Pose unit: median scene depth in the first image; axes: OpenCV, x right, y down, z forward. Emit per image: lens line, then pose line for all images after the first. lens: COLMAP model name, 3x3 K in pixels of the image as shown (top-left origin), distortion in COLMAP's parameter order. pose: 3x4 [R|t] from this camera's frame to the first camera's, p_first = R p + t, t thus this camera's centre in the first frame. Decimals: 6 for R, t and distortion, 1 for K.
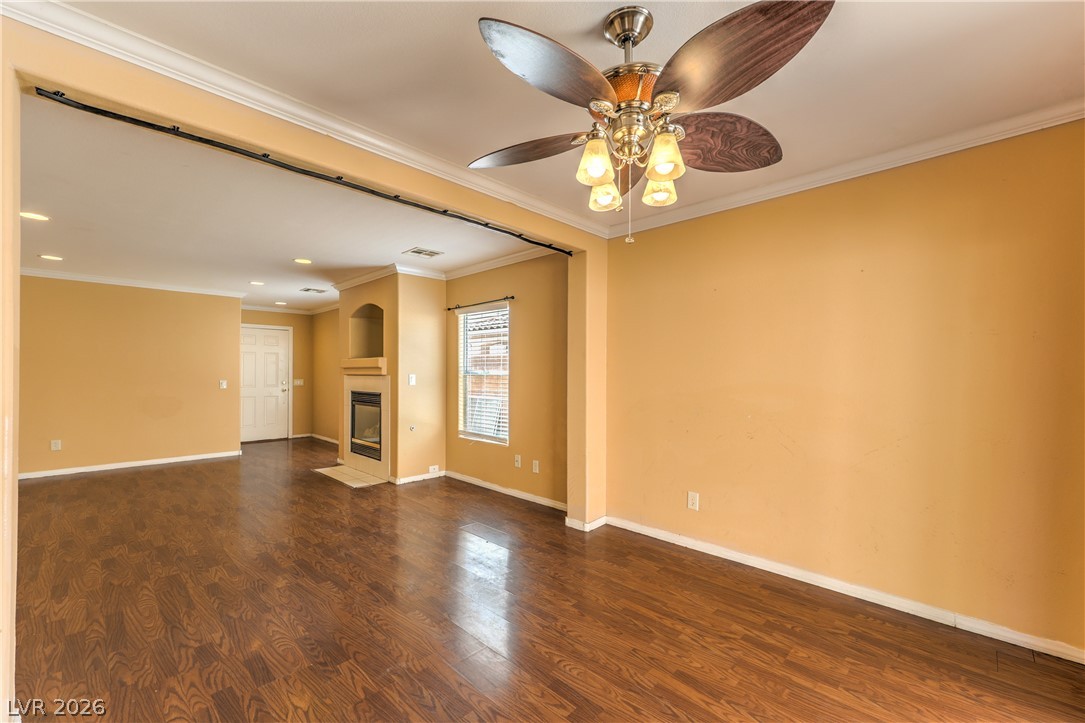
lens RADIAL K [[440.2, 0, 557.9], [0, 440.2, 376.2], [0, 0, 1]] dist [0.003422, 0.001592]
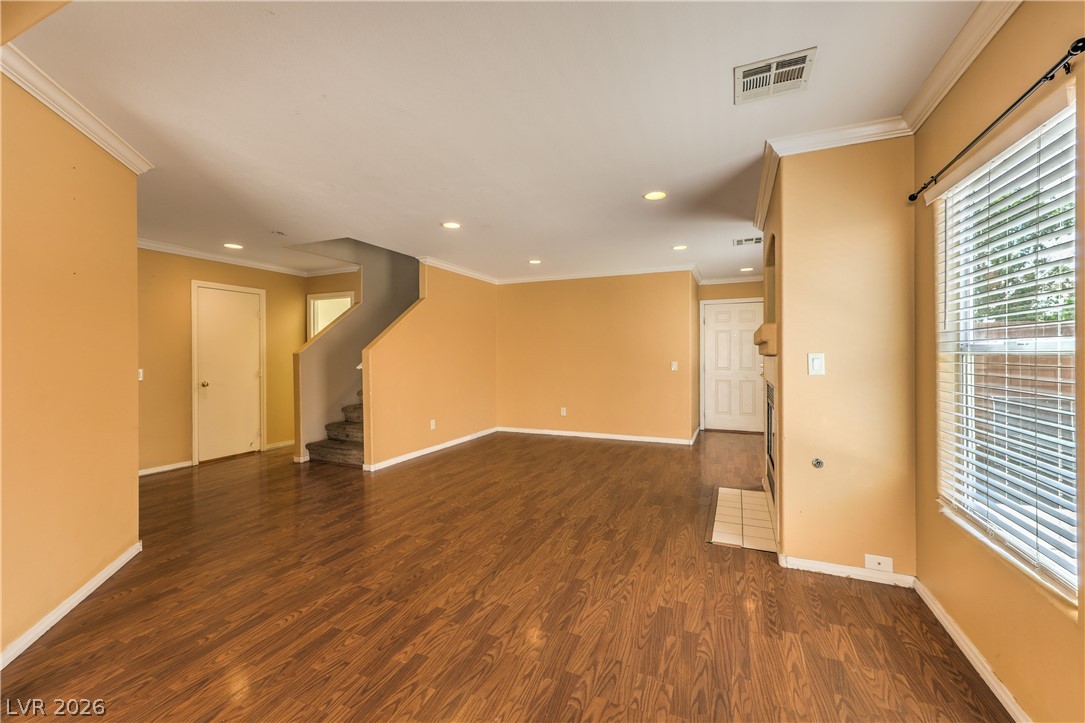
lens RADIAL K [[440.2, 0, 544.4], [0, 440.2, 356.5], [0, 0, 1]] dist [0.003422, 0.001592]
pose [[0.343124, -0.000276, -0.939290, 0.044192], [0.000046, 1.000000, -0.000277, -0.001237], [0.939290, 0.000052, 0.343124, 0.878775]]
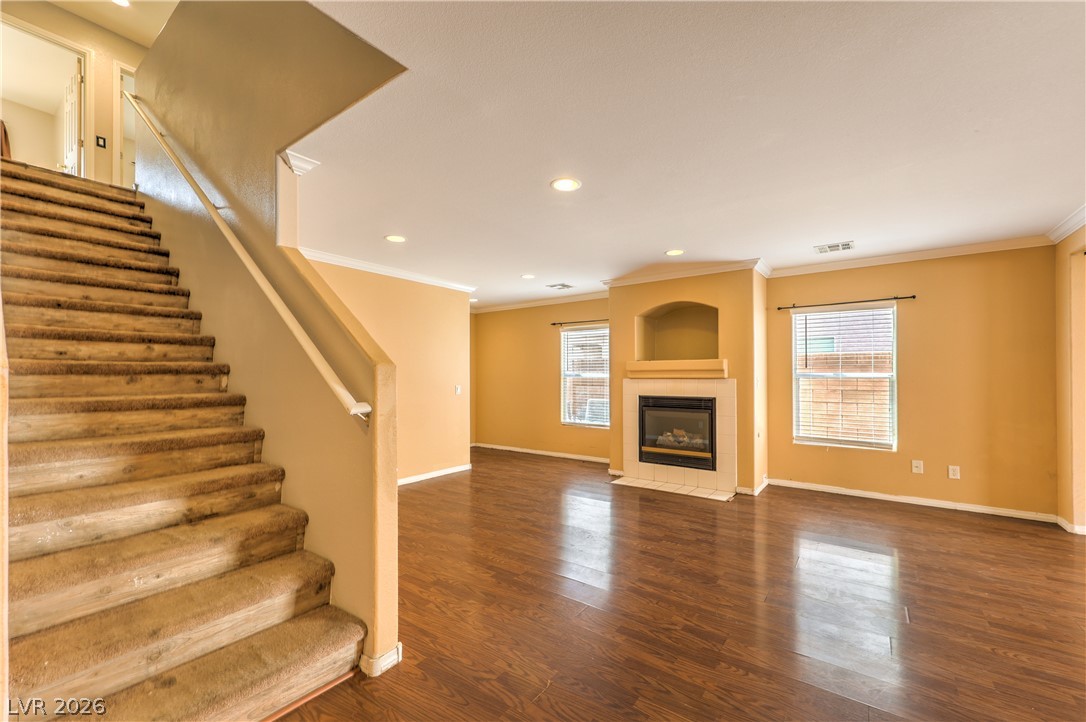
lens RADIAL K [[440.6, 0, 553.1], [0, 440.6, 378.2], [0, 0, 1]] dist [0.003422, 0.001592]
pose [[0.991606, -0.002911, 0.129266, -1.414031], [0.003043, 0.999995, -0.000827, -0.004017], [-0.129263, 0.001213, 0.991610, 0.212053]]
